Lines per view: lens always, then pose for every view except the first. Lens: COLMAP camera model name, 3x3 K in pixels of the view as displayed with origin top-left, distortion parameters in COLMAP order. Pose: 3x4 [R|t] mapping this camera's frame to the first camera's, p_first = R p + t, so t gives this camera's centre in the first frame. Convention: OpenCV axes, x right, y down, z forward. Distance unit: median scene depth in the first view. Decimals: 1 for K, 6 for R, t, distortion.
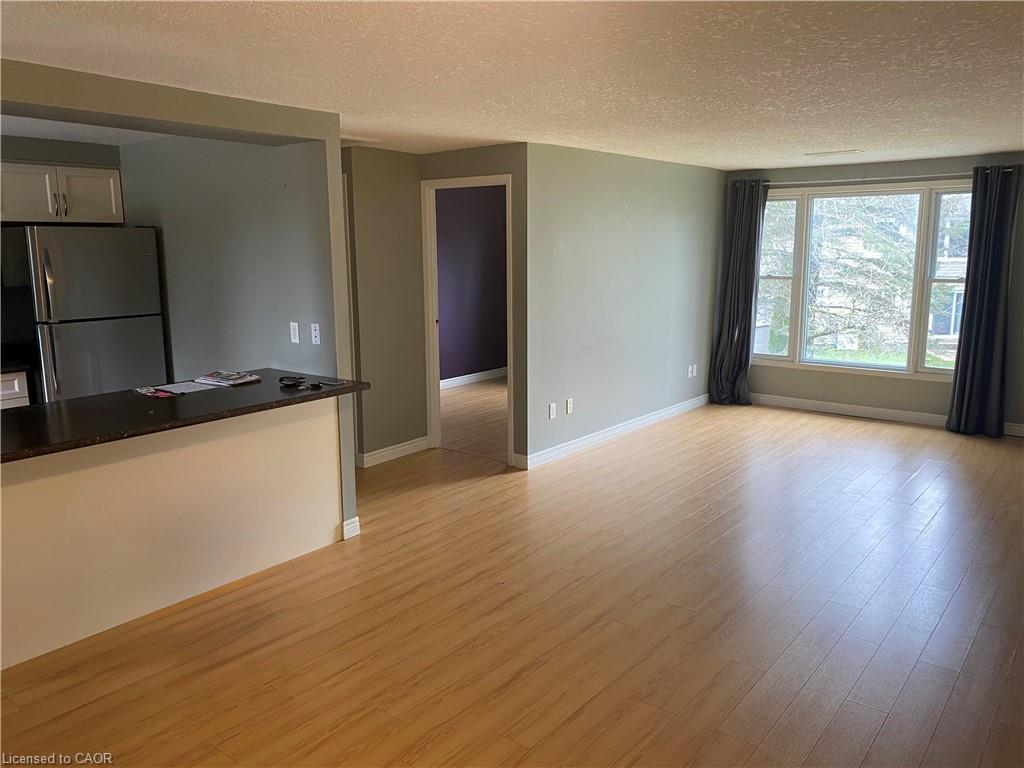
lens RADIAL K [[783.7, 0, 512.0], [0, 783.7, 384.0], [0, 0, 1]] dist [-0.001555, -0.002848]
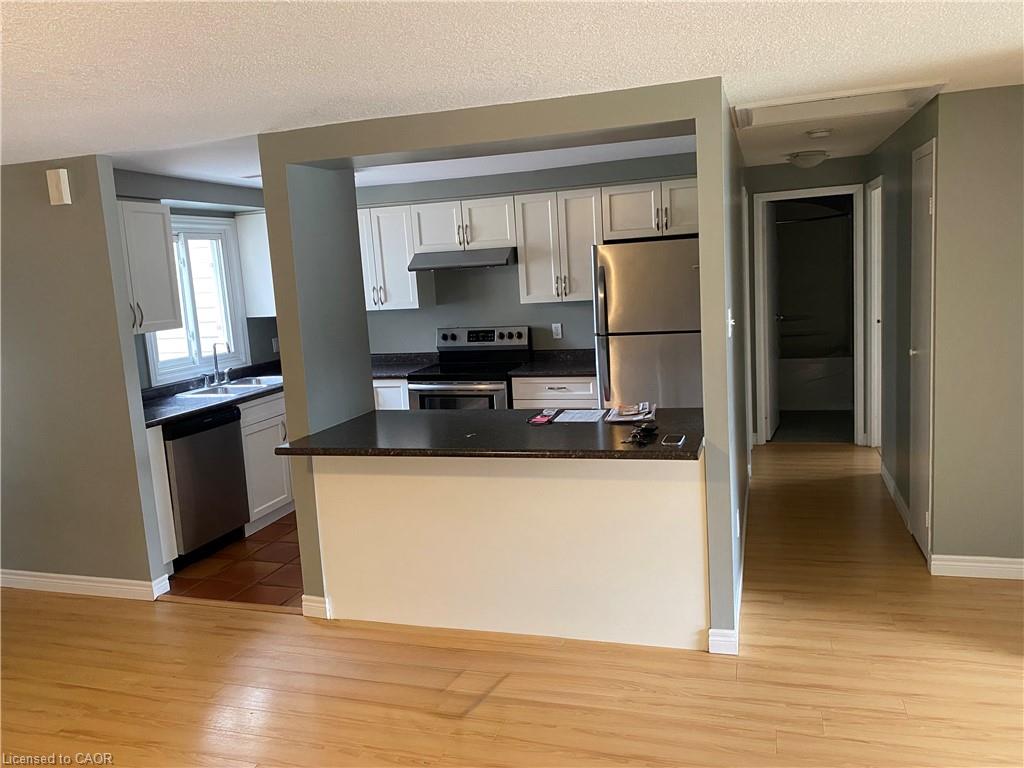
lens RADIAL K [[784.7, 0, 509.2], [0, 784.7, 370.6], [0, 0, 1]] dist [0.019198, -0.001145]
pose [[0.352153, 0.108026, -0.929687, 0.392291], [-0.109604, 0.991242, 0.073662, -0.102461], [0.929503, 0.075957, 0.360909, 0.544509]]
